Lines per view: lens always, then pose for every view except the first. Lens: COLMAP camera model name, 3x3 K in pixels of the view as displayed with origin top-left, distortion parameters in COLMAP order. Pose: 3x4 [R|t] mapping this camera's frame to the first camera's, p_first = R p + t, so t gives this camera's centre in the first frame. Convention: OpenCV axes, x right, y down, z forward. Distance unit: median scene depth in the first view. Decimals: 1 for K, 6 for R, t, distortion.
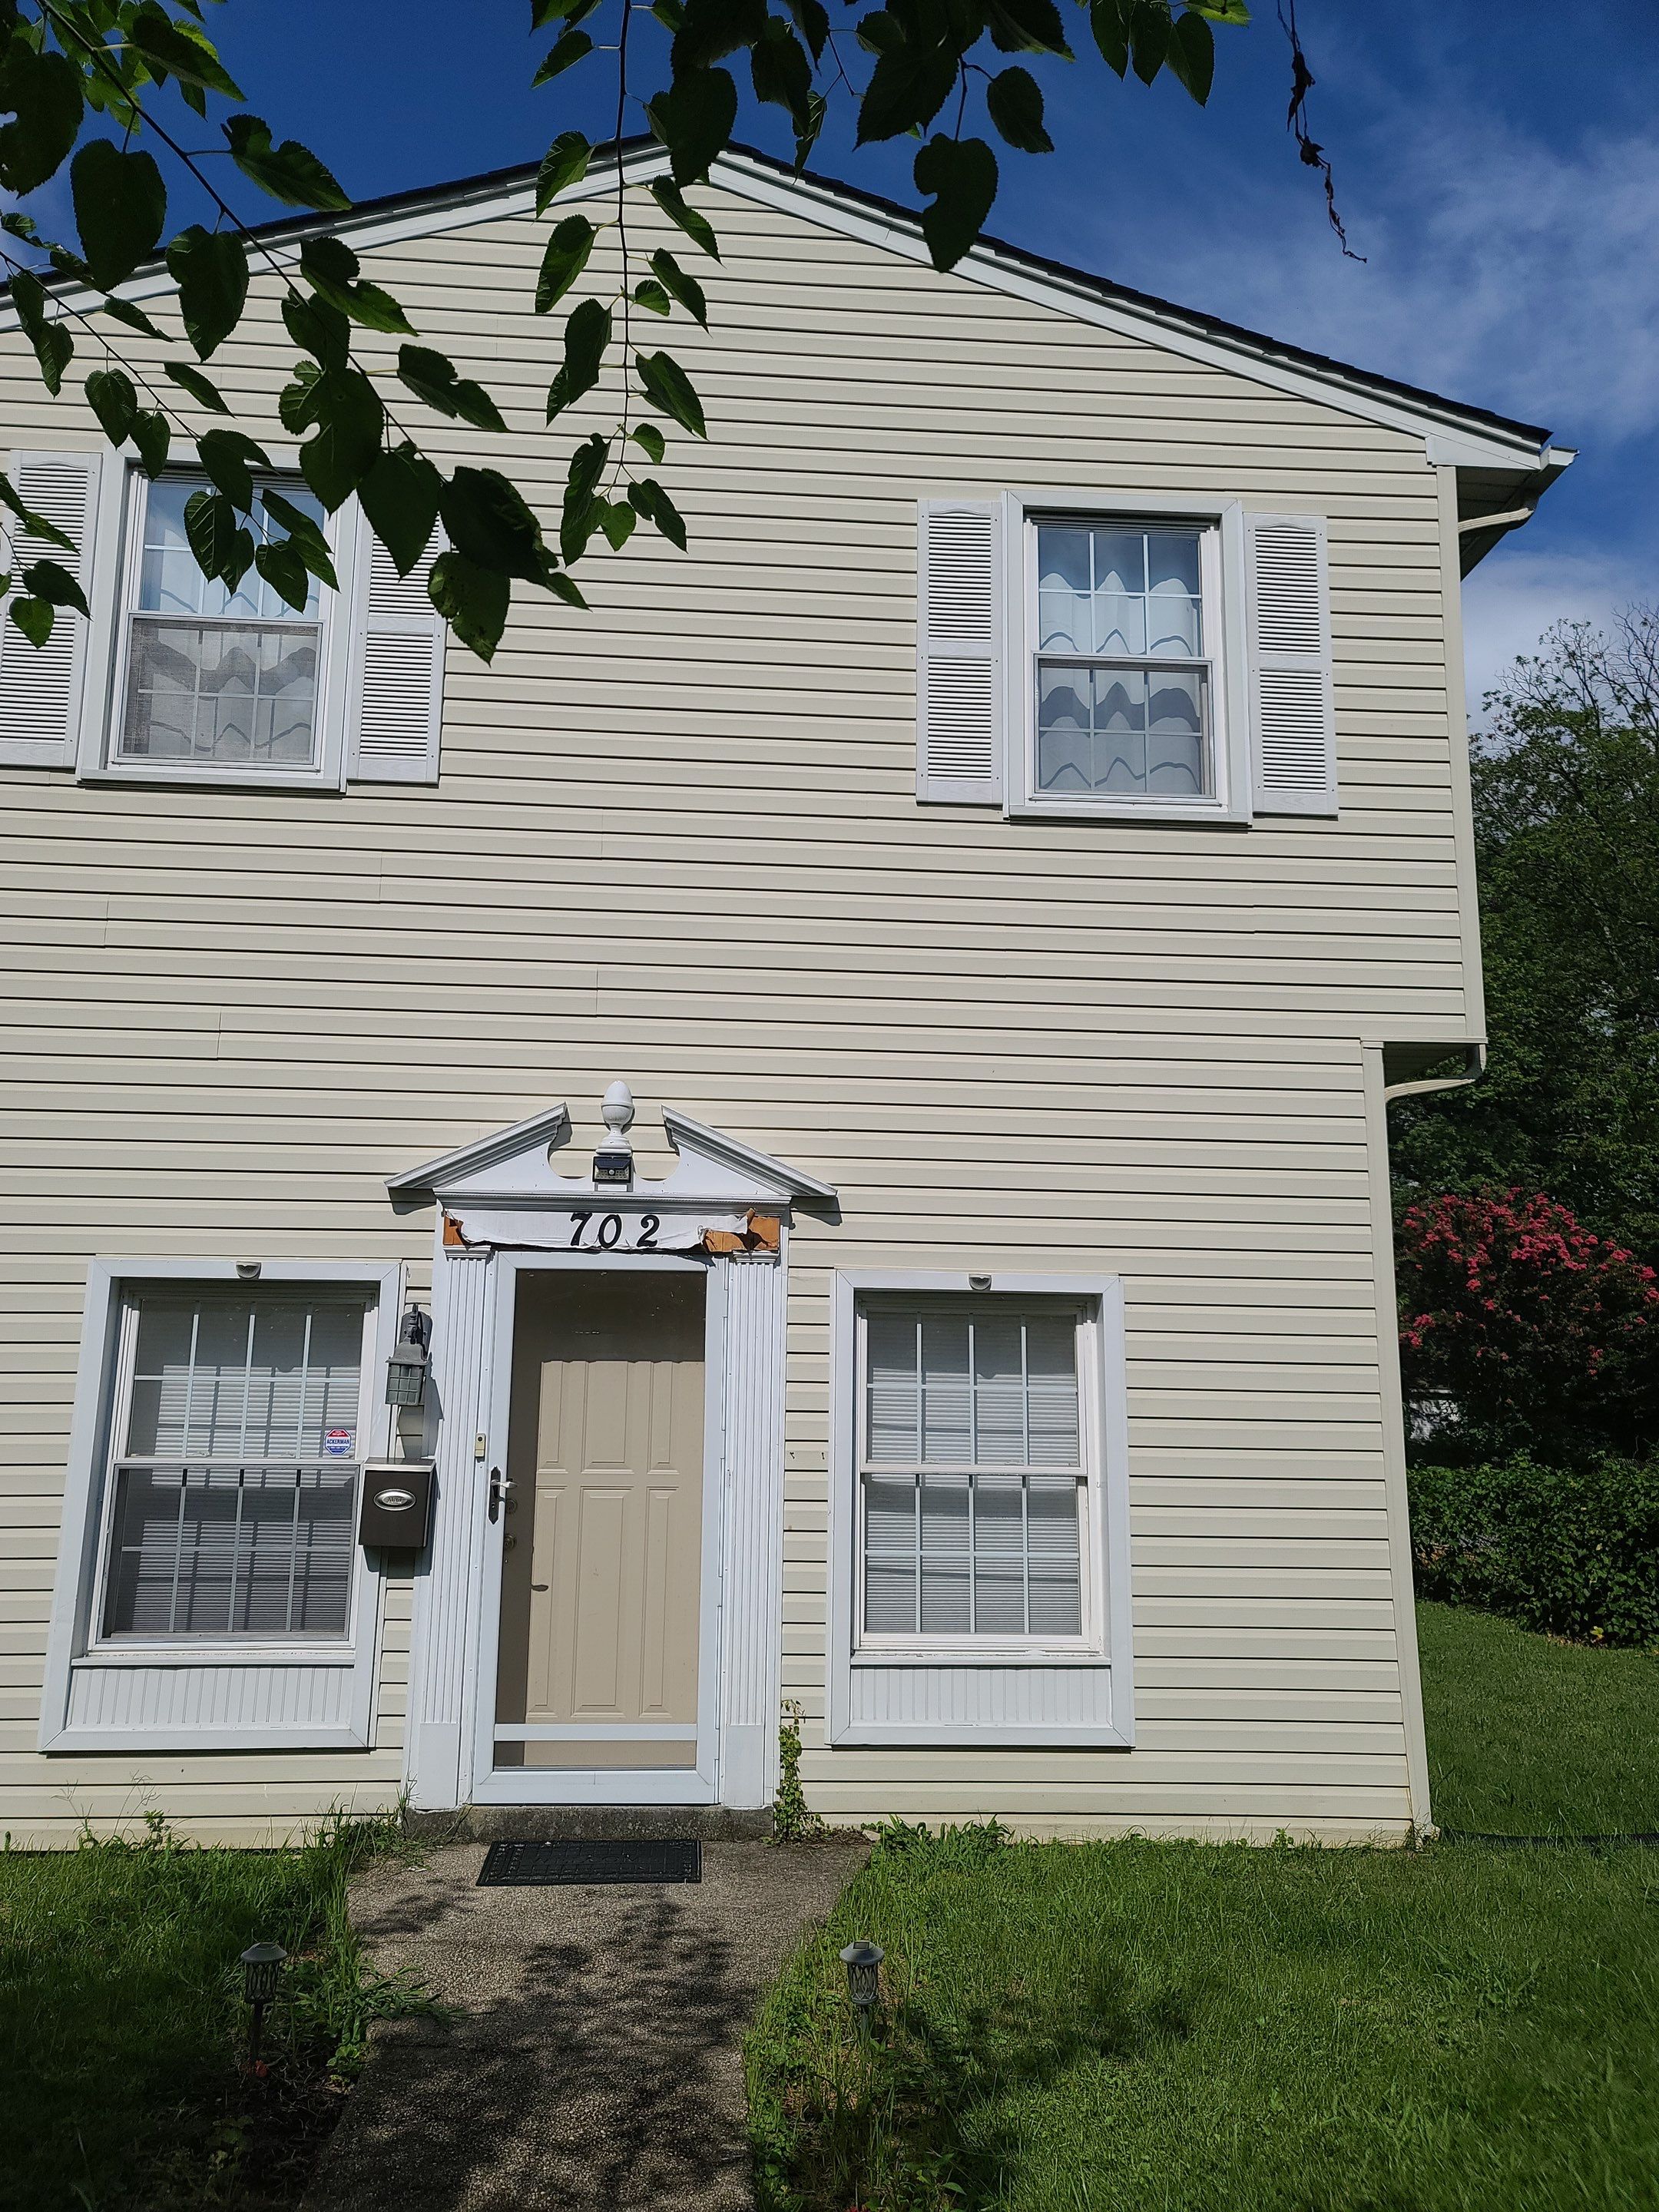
lens RADIAL K [[1615.0, 0, 789.3], [0, 1615.0, 1125.7], [0, 0, 1]] dist [0.081609, -0.072724]
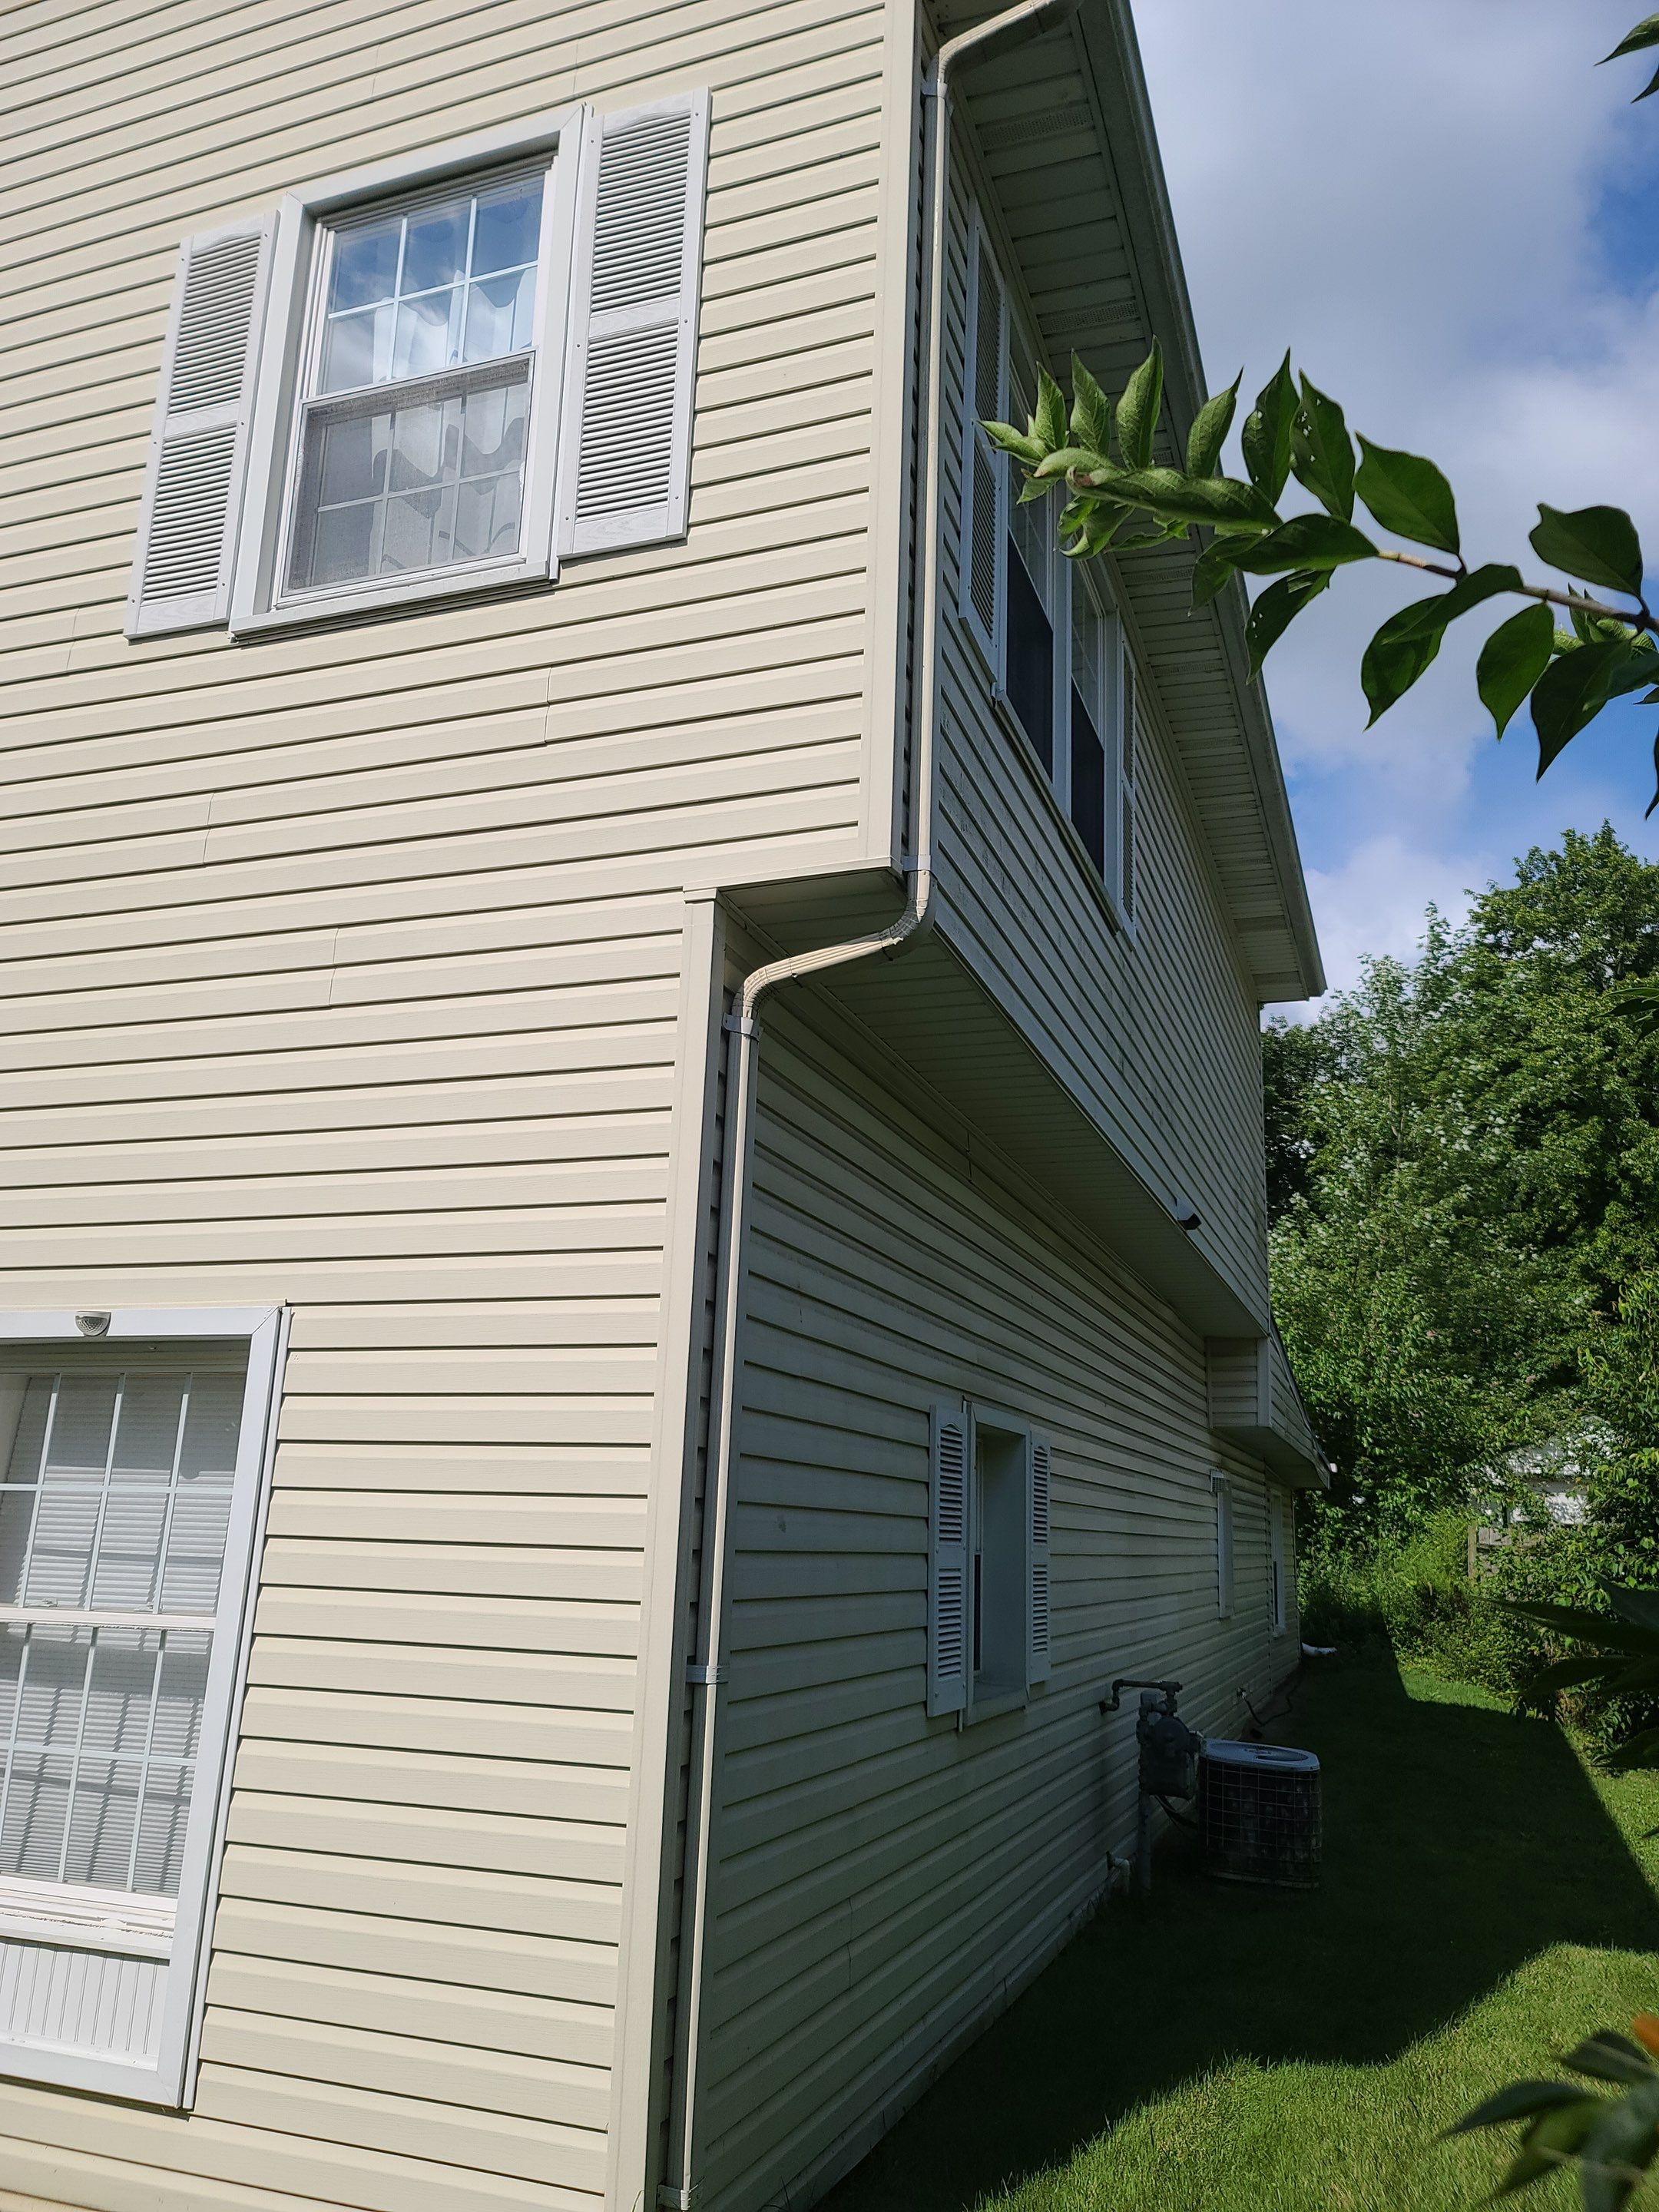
lens RADIAL K [[1615.0, 0, 825.6], [0, 1615.0, 1127.0], [0, 0, 1]] dist [0.081609, -0.072724]
pose [[0.912991, -0.078011, -0.400452, 0.073937], [0.049407, 0.995466, -0.081279, 0.076046], [0.404977, 0.054422, 0.912706, 0.500579]]
